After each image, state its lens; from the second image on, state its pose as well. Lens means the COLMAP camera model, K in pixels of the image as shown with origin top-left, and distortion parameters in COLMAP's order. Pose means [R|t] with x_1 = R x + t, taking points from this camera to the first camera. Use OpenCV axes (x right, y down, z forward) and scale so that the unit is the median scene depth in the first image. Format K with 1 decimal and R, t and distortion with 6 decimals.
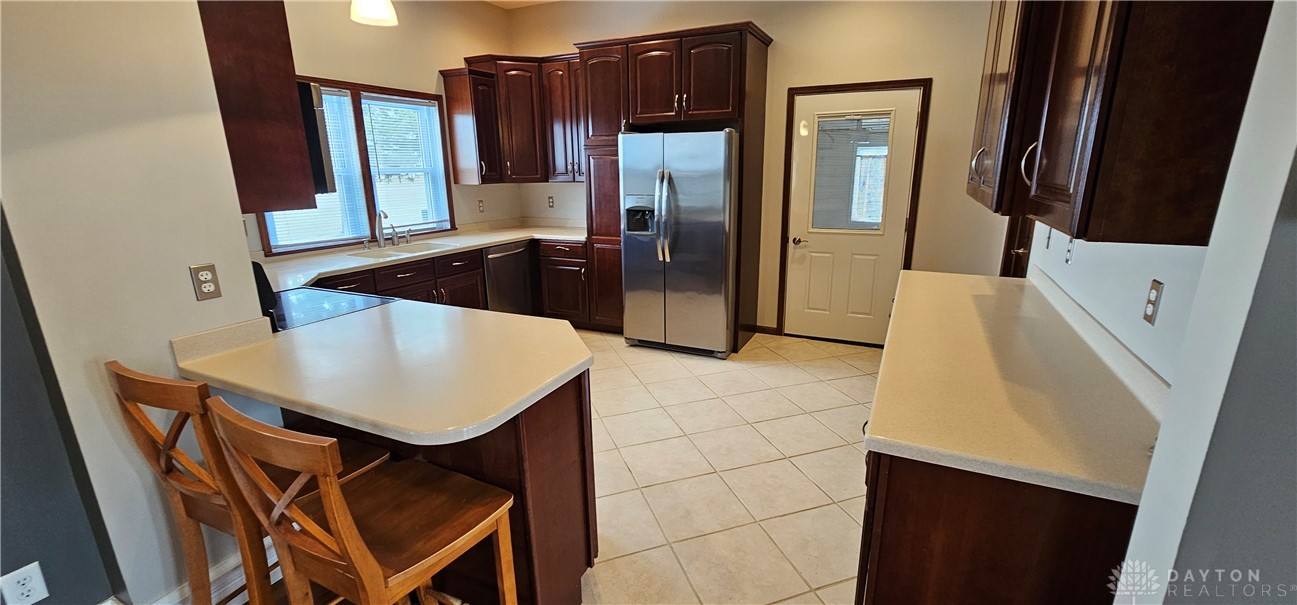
lens RADIAL K [[526.7, 0, 665.9], [0, 526.7, 309.5], [0, 0, 1]] dist [-0.014198, 0.000207]
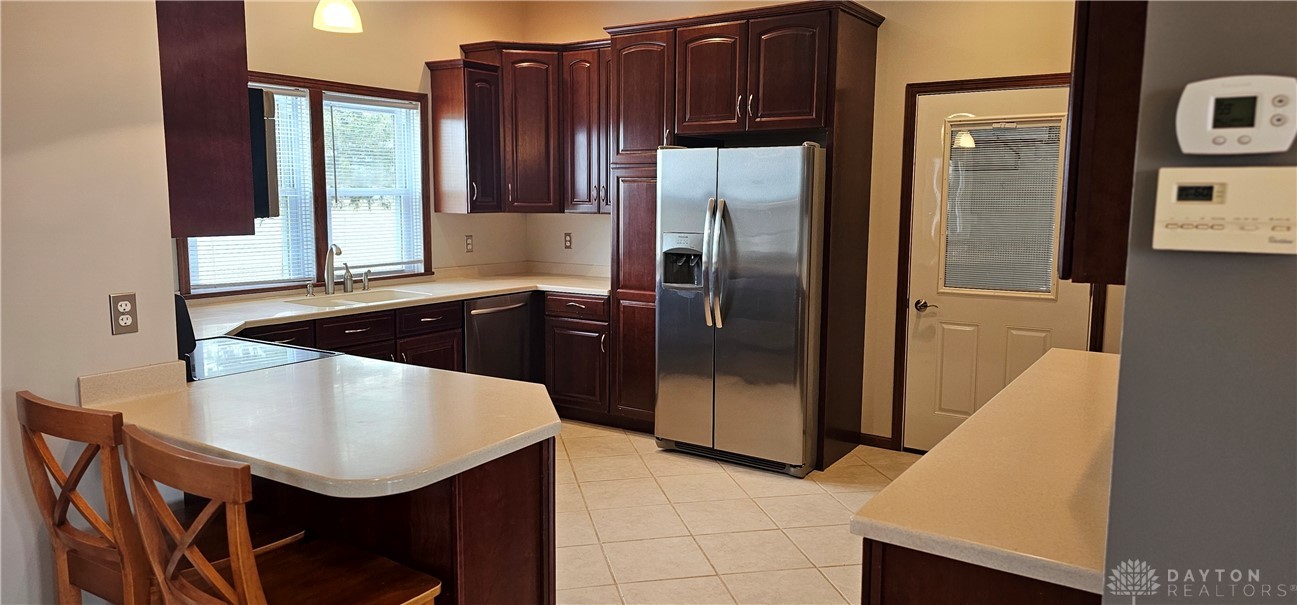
lens RADIAL K [[832.6, 0, 648.5], [0, 832.6, 302.5], [0, 0, 1]] dist [0.043771, -0.054704]
pose [[0.990312, 0.032823, -0.134927, 0.056337], [-0.050635, 0.990118, -0.130777, 0.023168], [0.129301, 0.136342, 0.982187, -0.088189]]
